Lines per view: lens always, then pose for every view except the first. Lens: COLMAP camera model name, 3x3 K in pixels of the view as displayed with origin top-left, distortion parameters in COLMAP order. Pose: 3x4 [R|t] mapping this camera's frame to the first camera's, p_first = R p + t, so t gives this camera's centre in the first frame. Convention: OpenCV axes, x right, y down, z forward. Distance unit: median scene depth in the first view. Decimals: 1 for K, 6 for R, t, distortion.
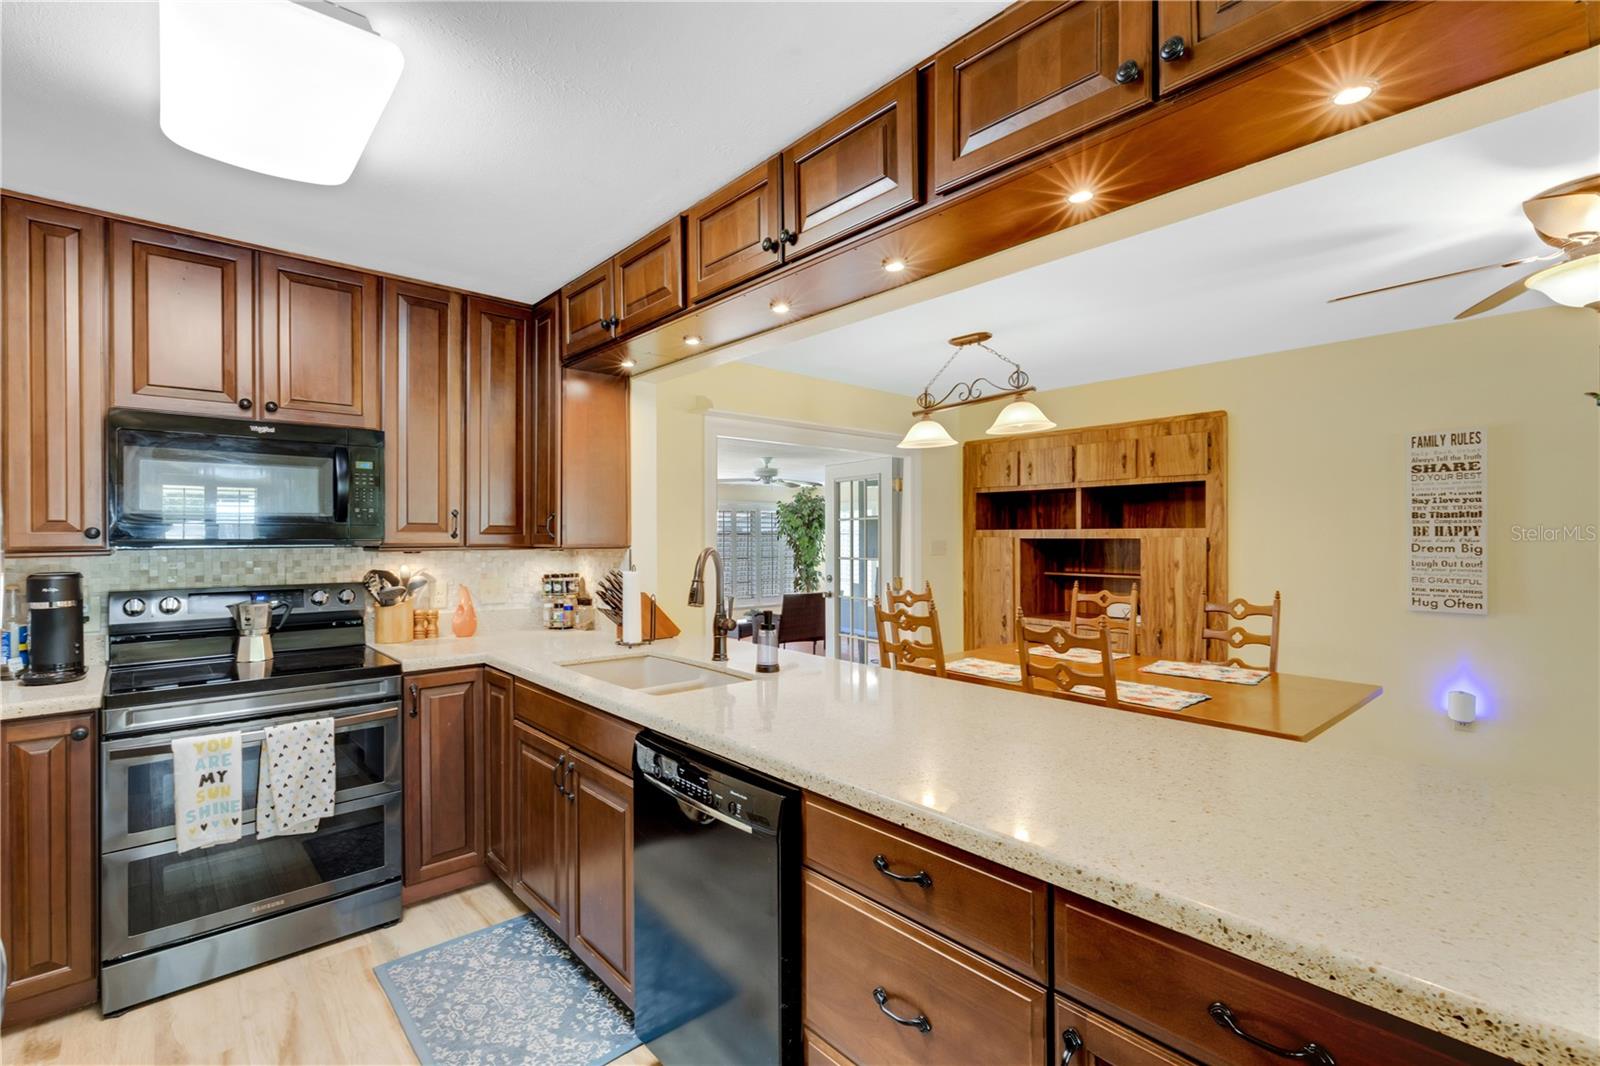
lens RADIAL K [[721.7, 0, 784.3], [0, 721.7, 535.3], [0, 0, 1]] dist [-0.000635, 0.000352]
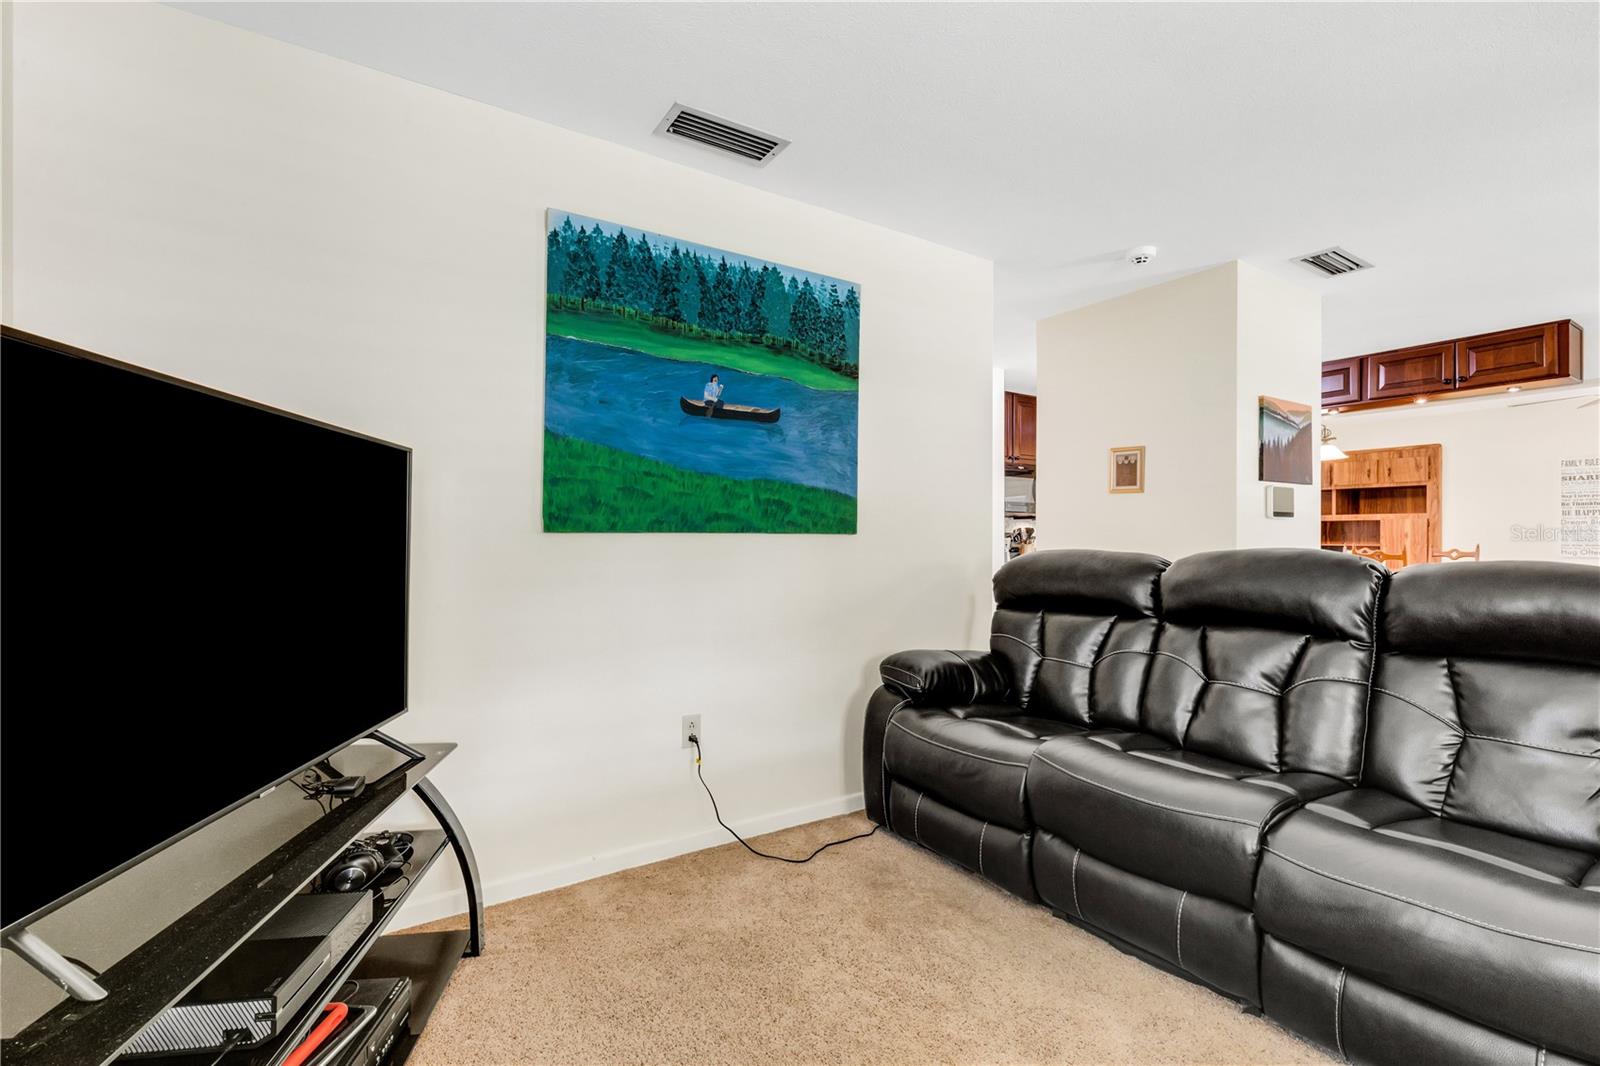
lens RADIAL K [[721.7, 0, 784.3], [0, 721.7, 535.3], [0, 0, 1]] dist [-0.000635, 0.000352]
pose [[0.989731, 0.001341, -0.142937, -0.665669], [-0.001202, 0.999999, 0.001056, 0.042356], [0.142938, -0.000874, 0.989731, -0.890357]]
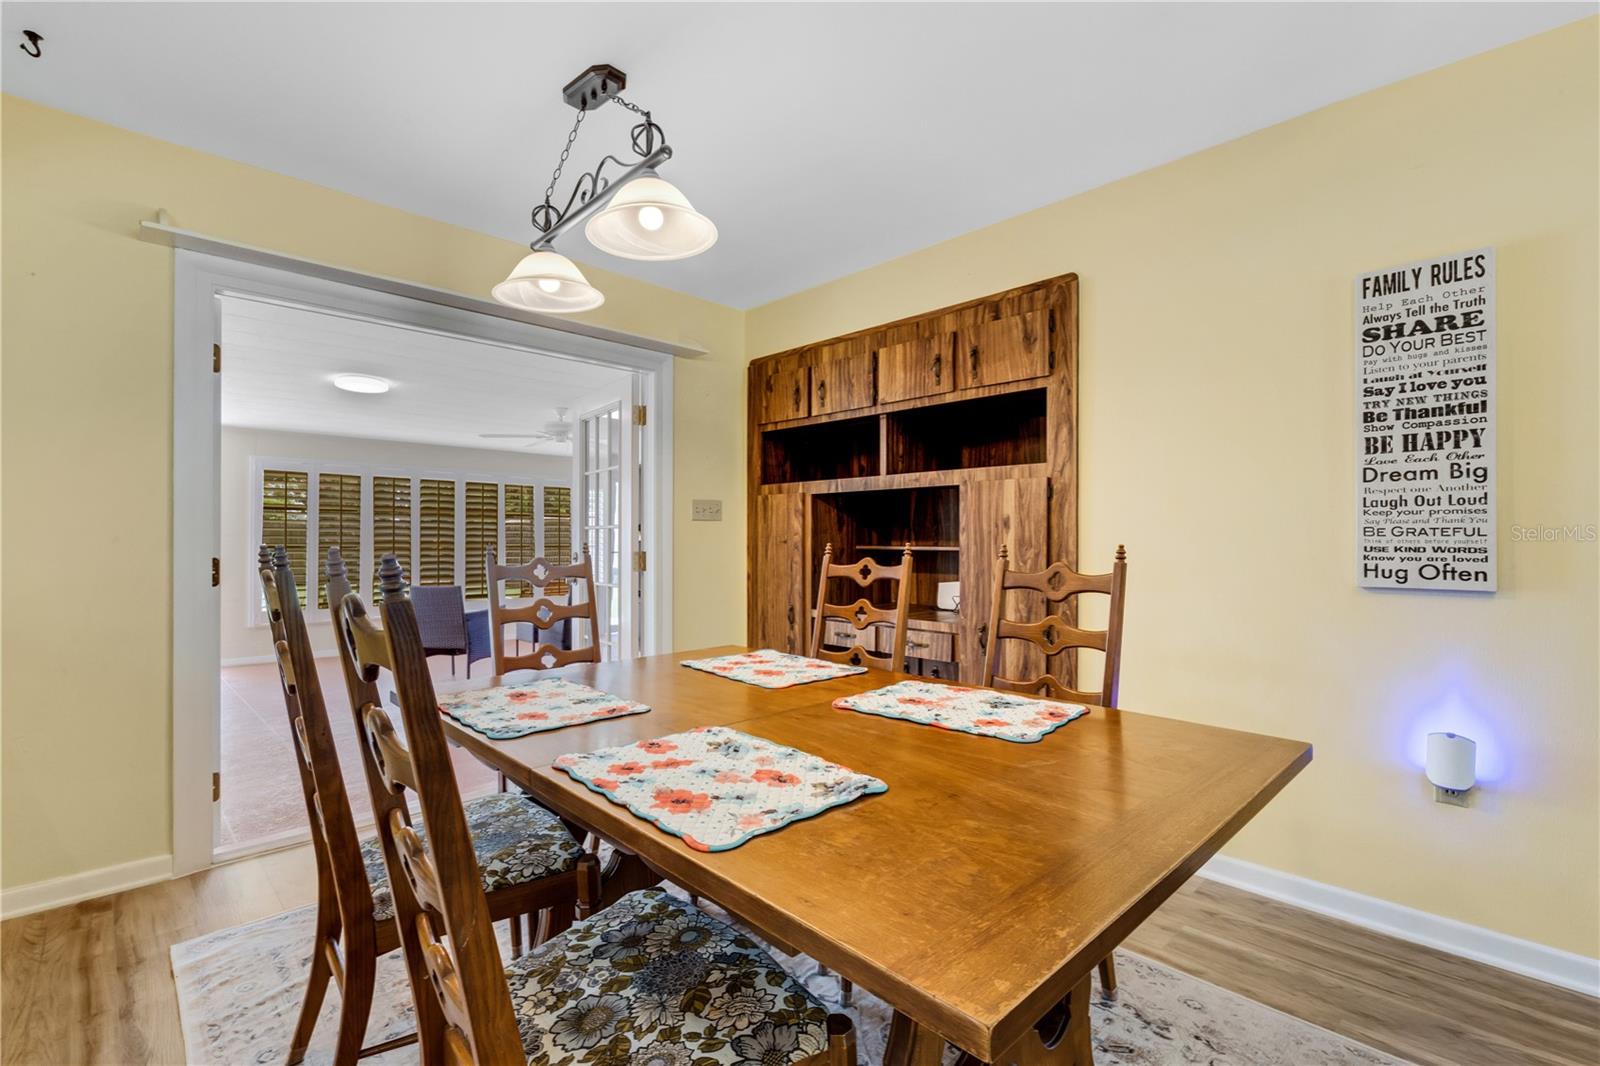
lens RADIAL K [[715.4, 0, 800.7], [0, 715.4, 536.6], [0, 0, 1]] dist [-0.002235, -0.000569]
pose [[0.997890, 0.005223, 0.064718, 0.331597], [-0.004867, 0.999972, -0.005656, 0.058922], [-0.064746, 0.005329, 0.997888, 0.395716]]
